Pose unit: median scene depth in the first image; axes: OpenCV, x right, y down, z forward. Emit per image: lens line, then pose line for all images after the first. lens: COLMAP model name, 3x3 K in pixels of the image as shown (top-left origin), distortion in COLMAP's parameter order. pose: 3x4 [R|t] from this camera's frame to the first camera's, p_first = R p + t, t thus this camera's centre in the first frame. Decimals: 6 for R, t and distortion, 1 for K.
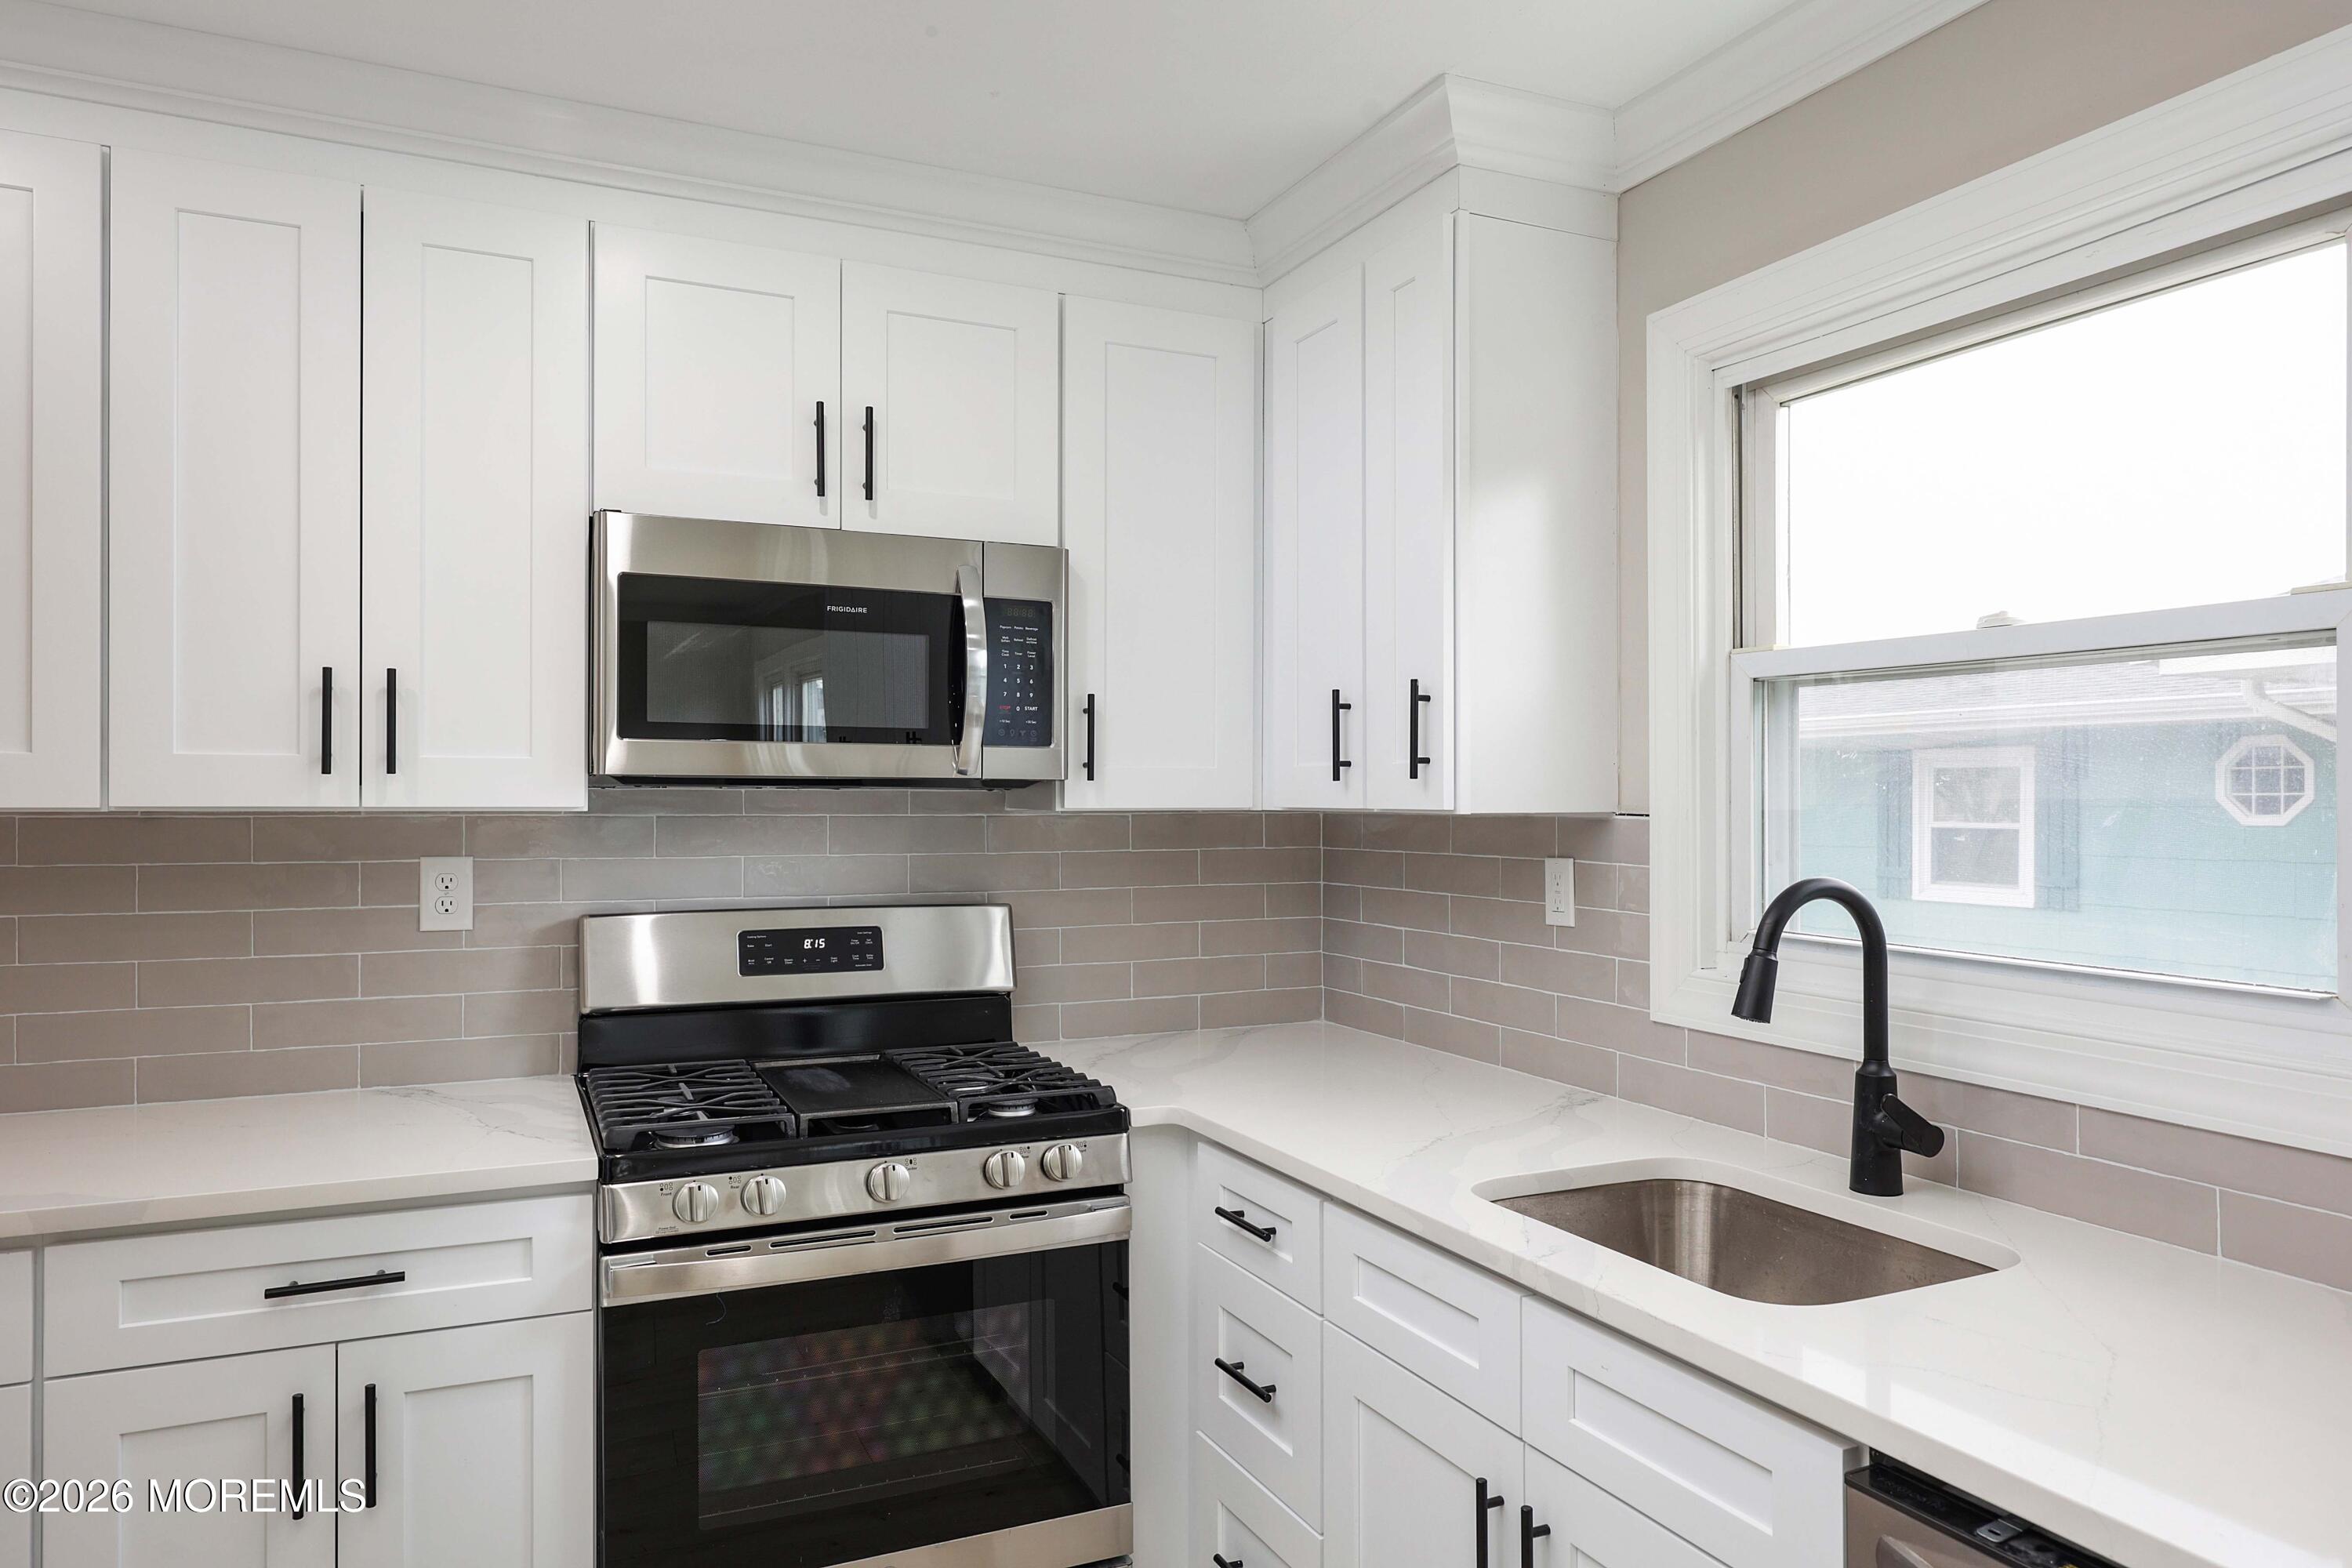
lens RADIAL K [[1512.6, 0, 1187.1], [0, 1512.6, 785.3], [0, 0, 1]] dist [0.003188, -0.000416]
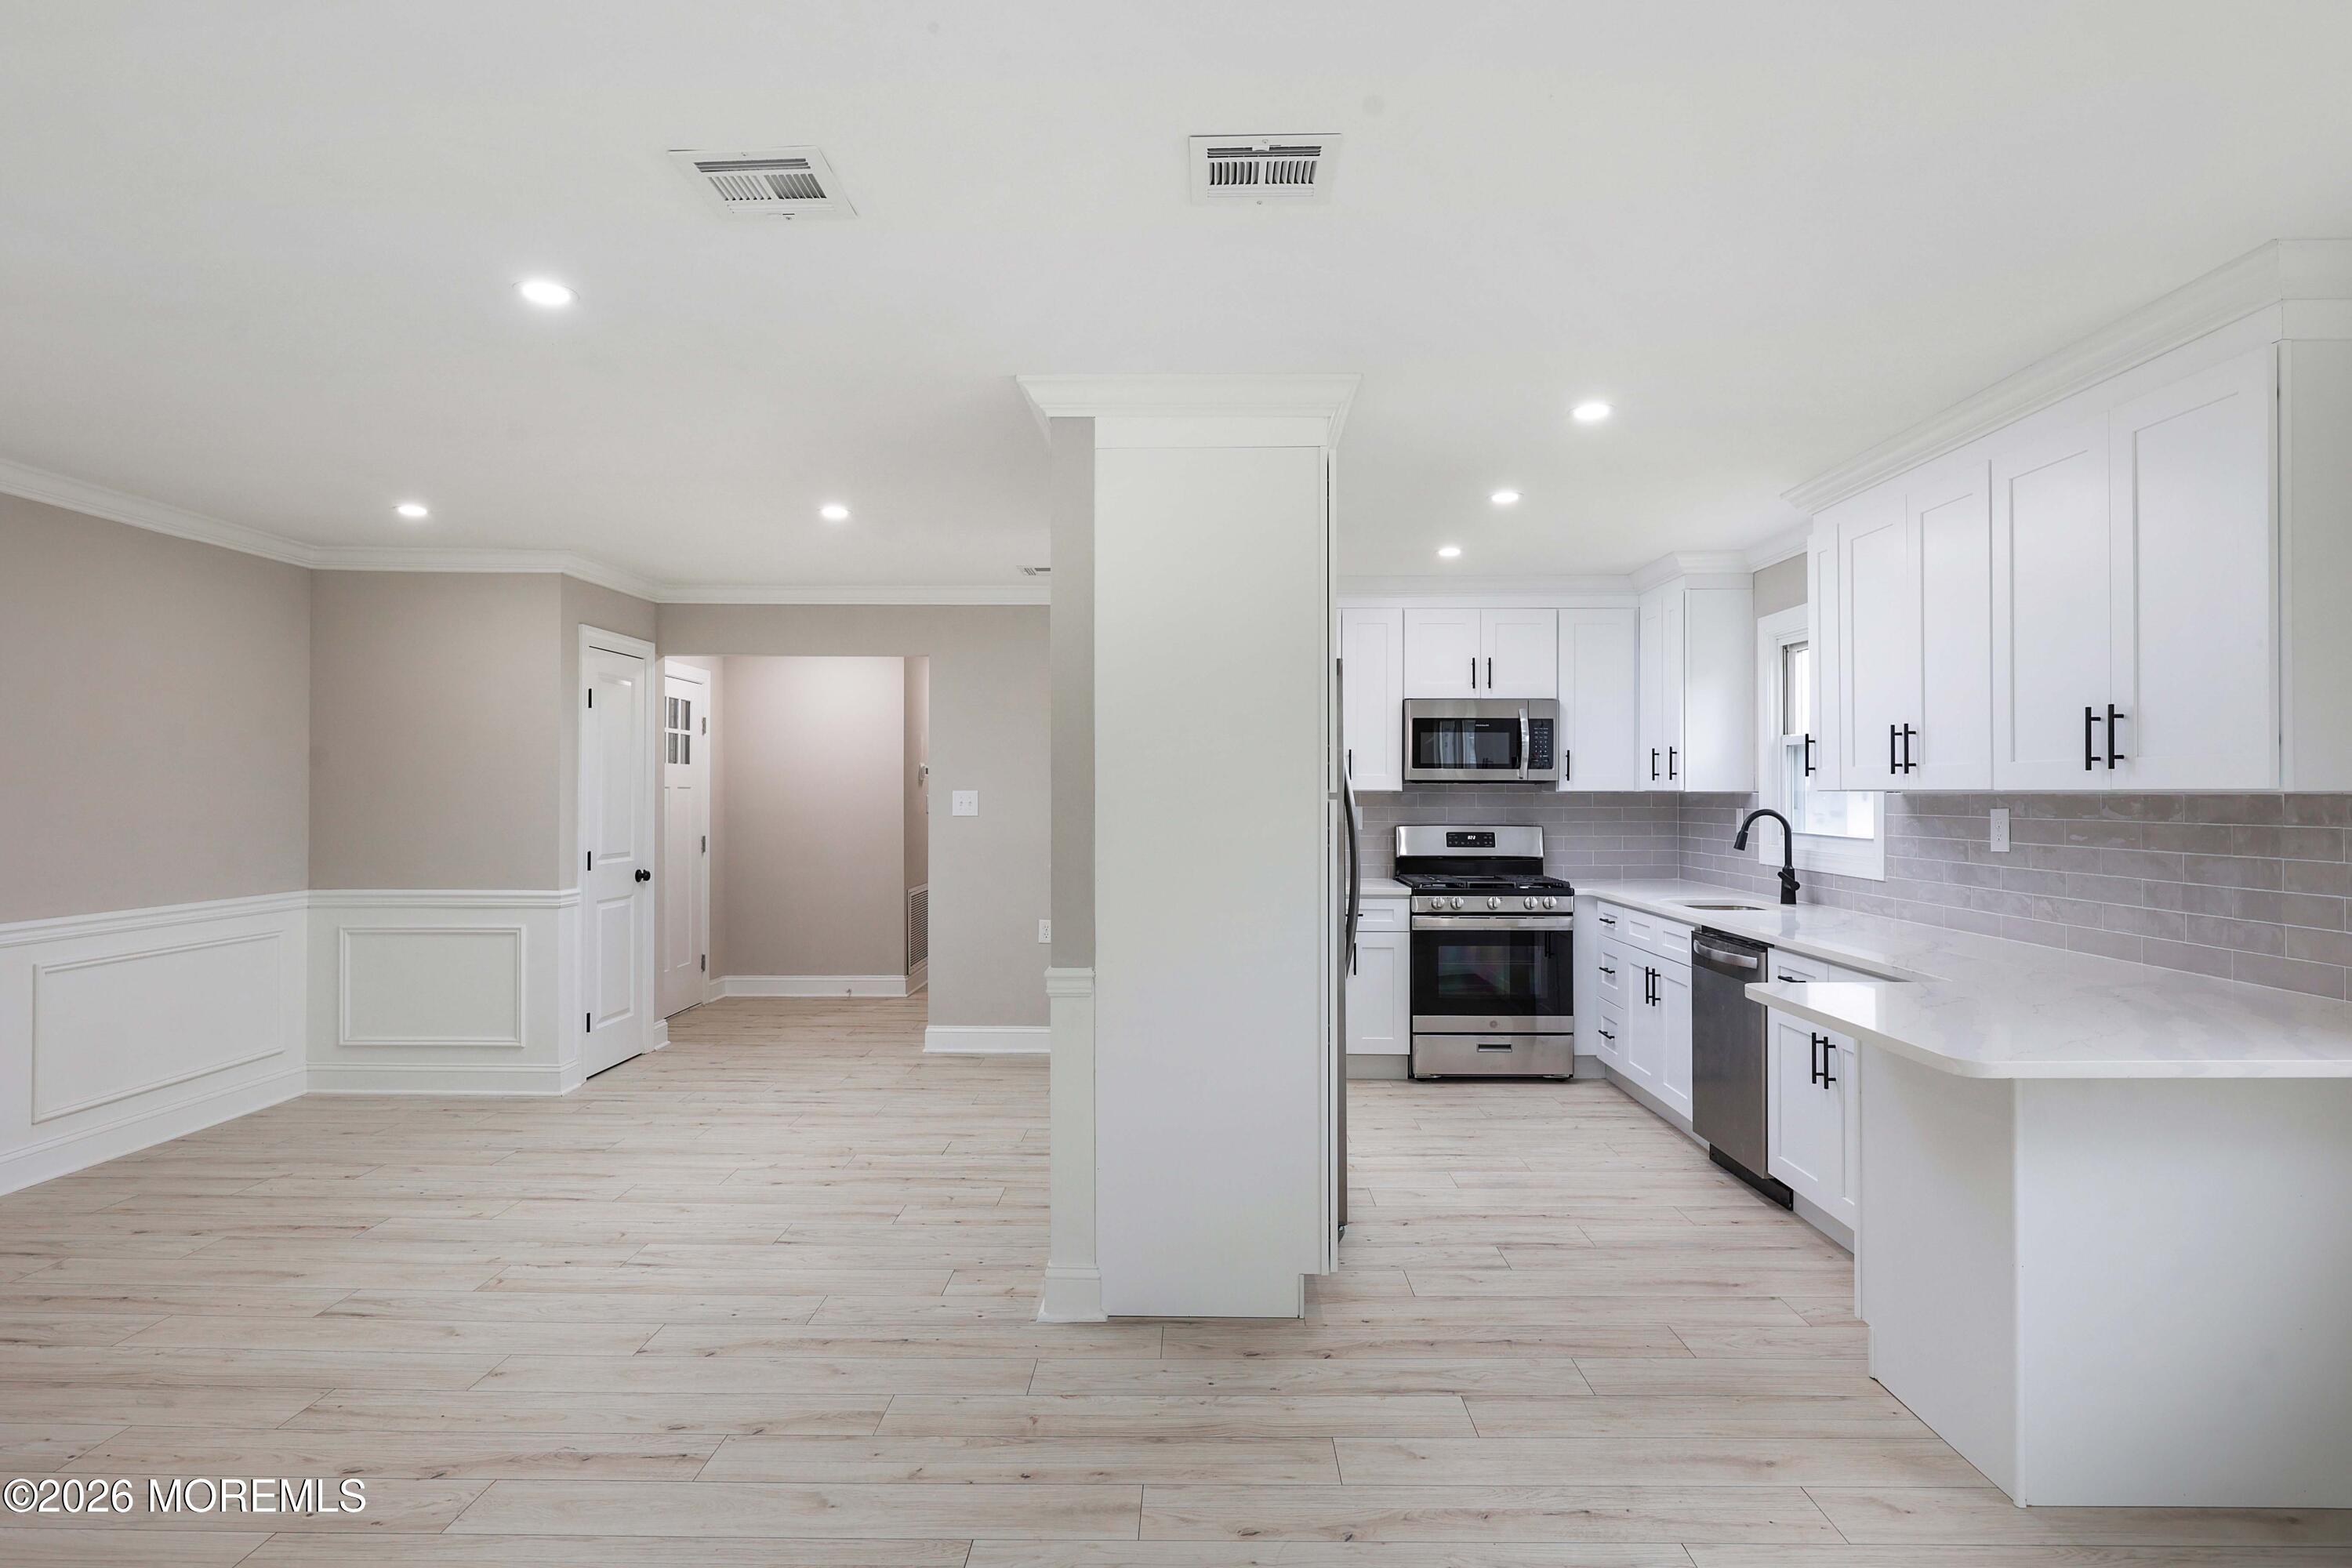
lens RADIAL K [[1439.4, 0, 1182.5], [0, 1439.4, 779.4], [0, 0, 1]] dist [-0.000168, 0.000170]
pose [[0.903231, -0.002474, -0.429147, 0.472855], [0.002113, 0.999997, -0.001318, -0.003888], [0.429149, 0.000283, 0.903234, -1.871784]]
